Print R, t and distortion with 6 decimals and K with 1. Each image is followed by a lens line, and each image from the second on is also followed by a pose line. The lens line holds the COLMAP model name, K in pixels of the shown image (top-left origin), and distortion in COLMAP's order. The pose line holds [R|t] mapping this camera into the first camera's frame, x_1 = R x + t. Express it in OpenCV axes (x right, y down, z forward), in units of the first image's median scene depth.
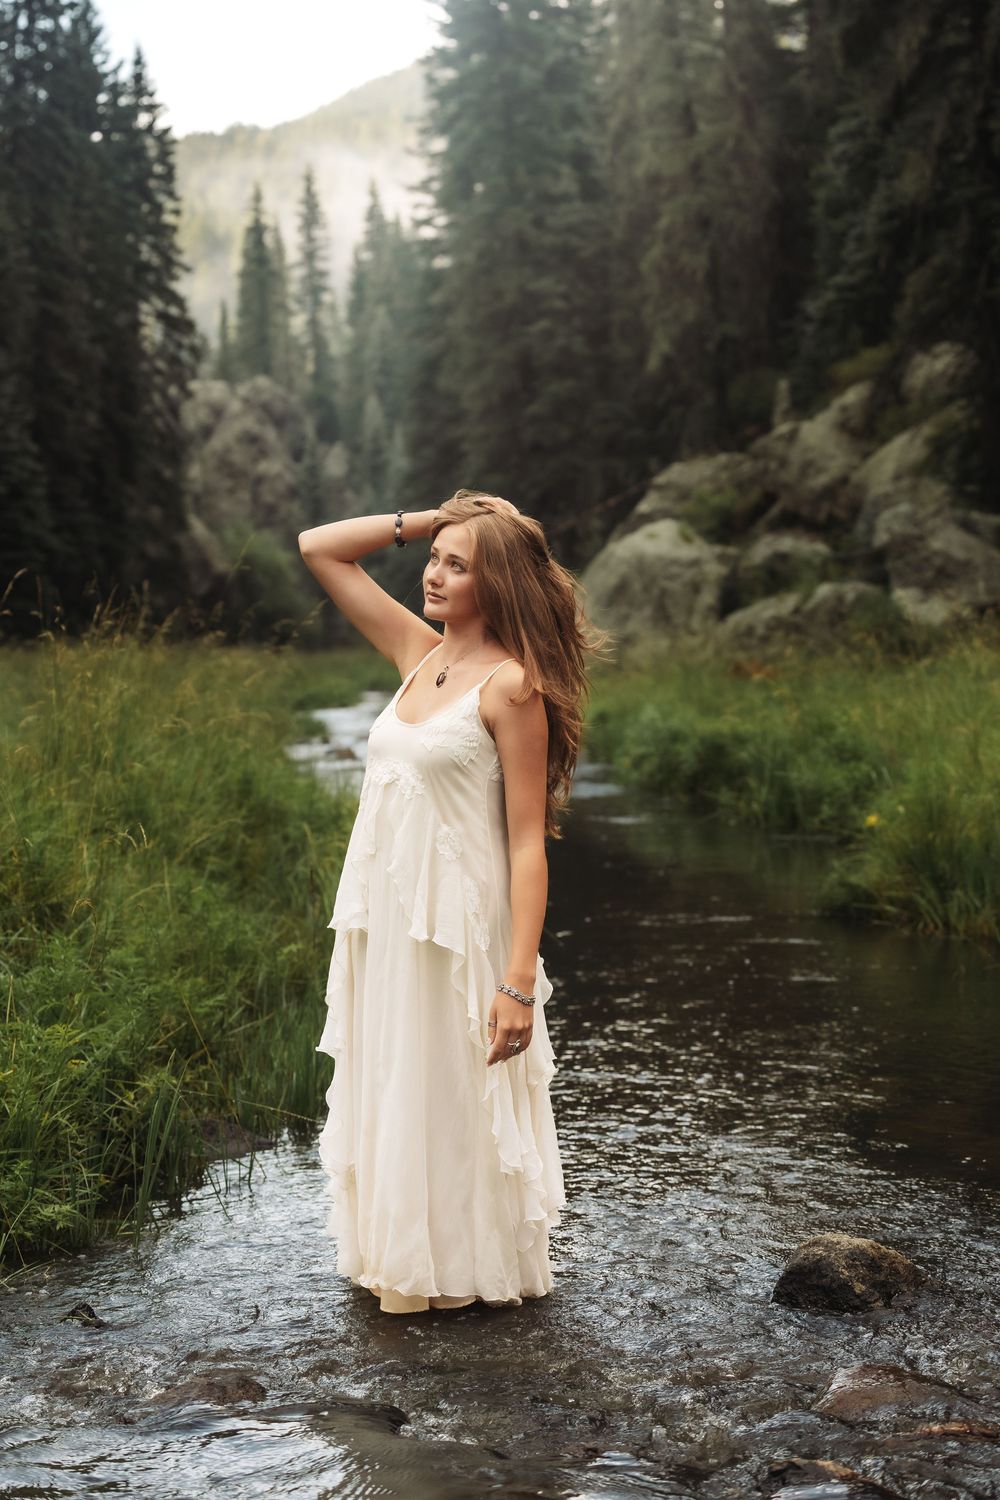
lens RADIAL K [[3113.5, 0, 500.0], [0, 3113.5, 750.0], [0, 0, 1]] dist [0.015625, -0.232890]
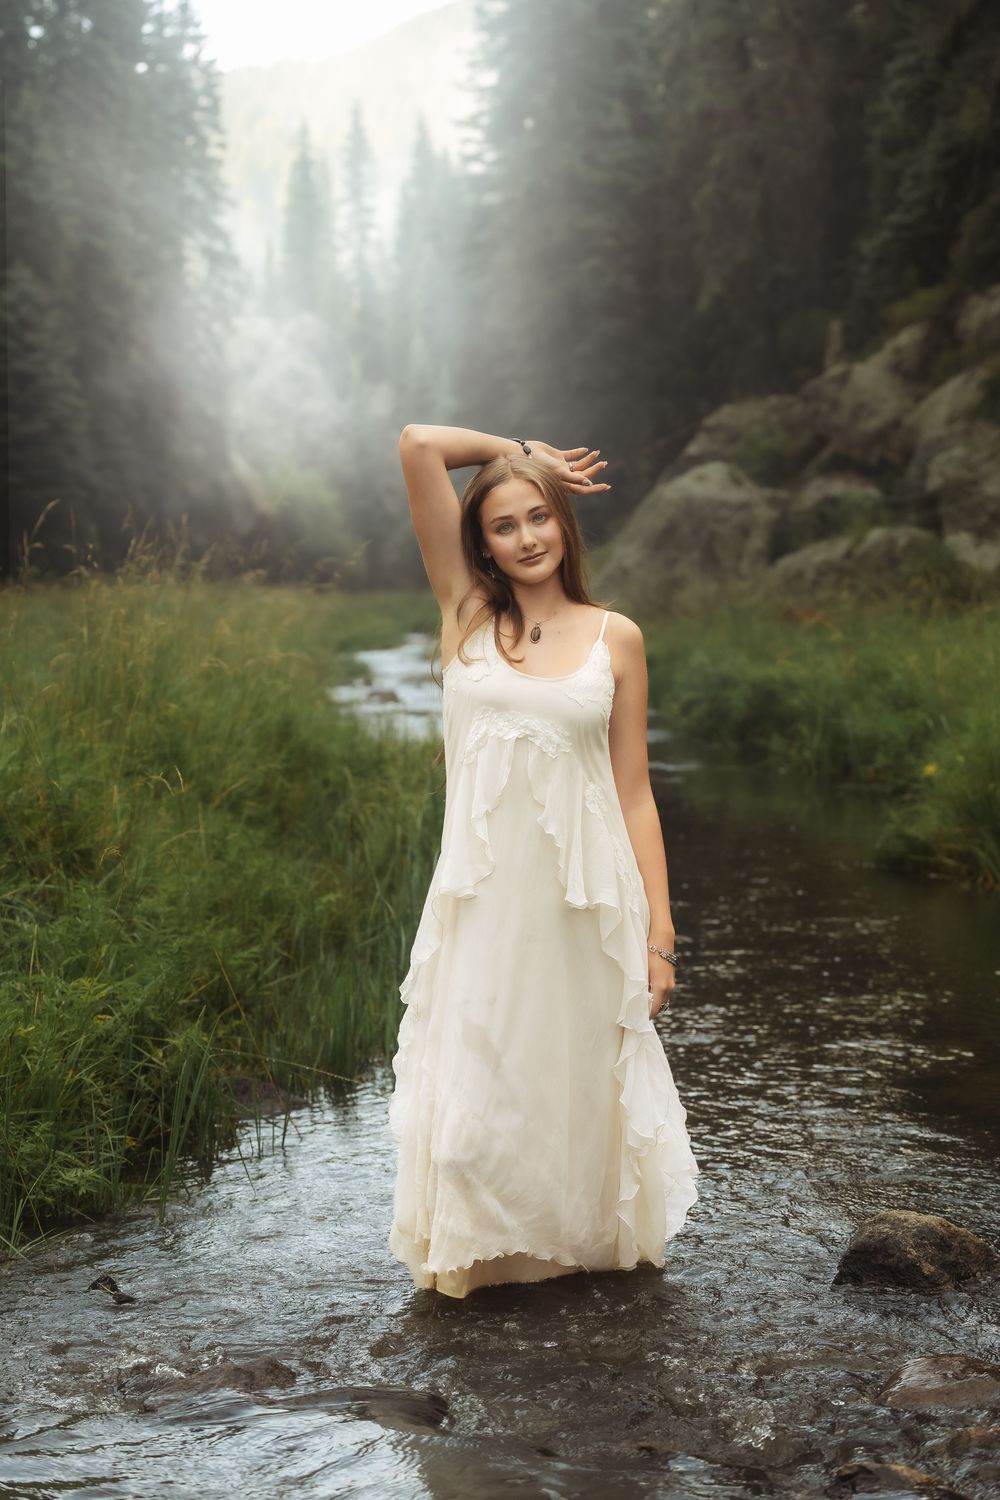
lens RADIAL K [[3133.7, 0, 533.7], [0, 3133.7, 752.6], [0, 0, 1]] dist [0.036196, -0.245703]
pose [[0.999948, 0.009725, -0.003099, -0.000244], [-0.009666, 0.999777, 0.018757, -0.000002], [0.003280, -0.018726, 0.999819, 0.005304]]
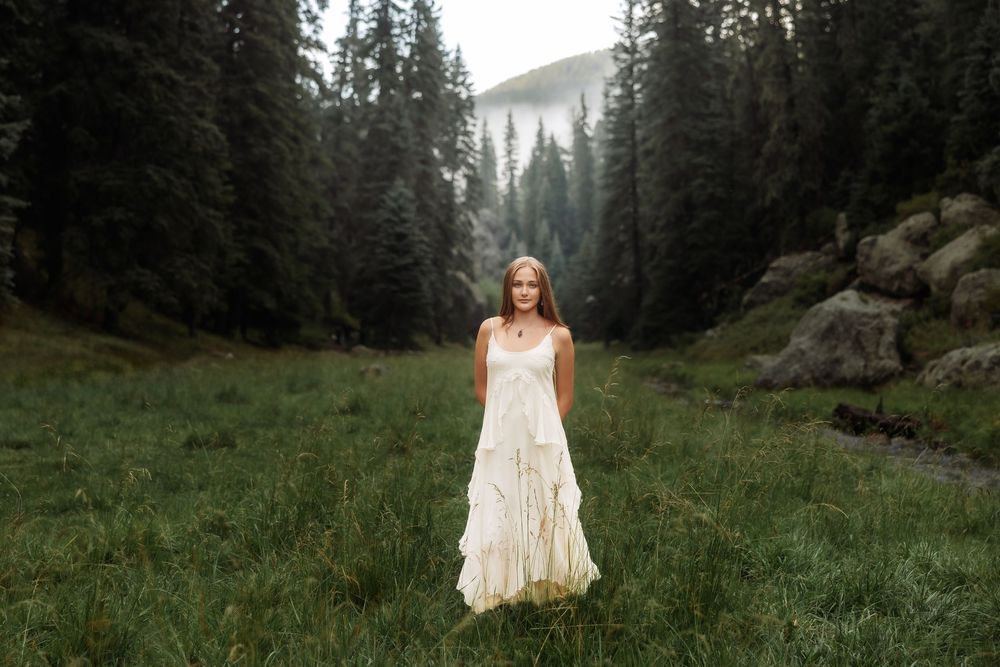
lens RADIAL K [[1384.0, 0, 459.6], [0, 1384.0, 332.6], [0, 0, 1]] dist [-0.008365, -0.016637]
pose [[0.997617, 0.030220, -0.062028, -0.097983], [-0.032266, 0.998959, -0.032251, -0.016368], [0.060988, 0.034175, 0.997553, 0.198815]]
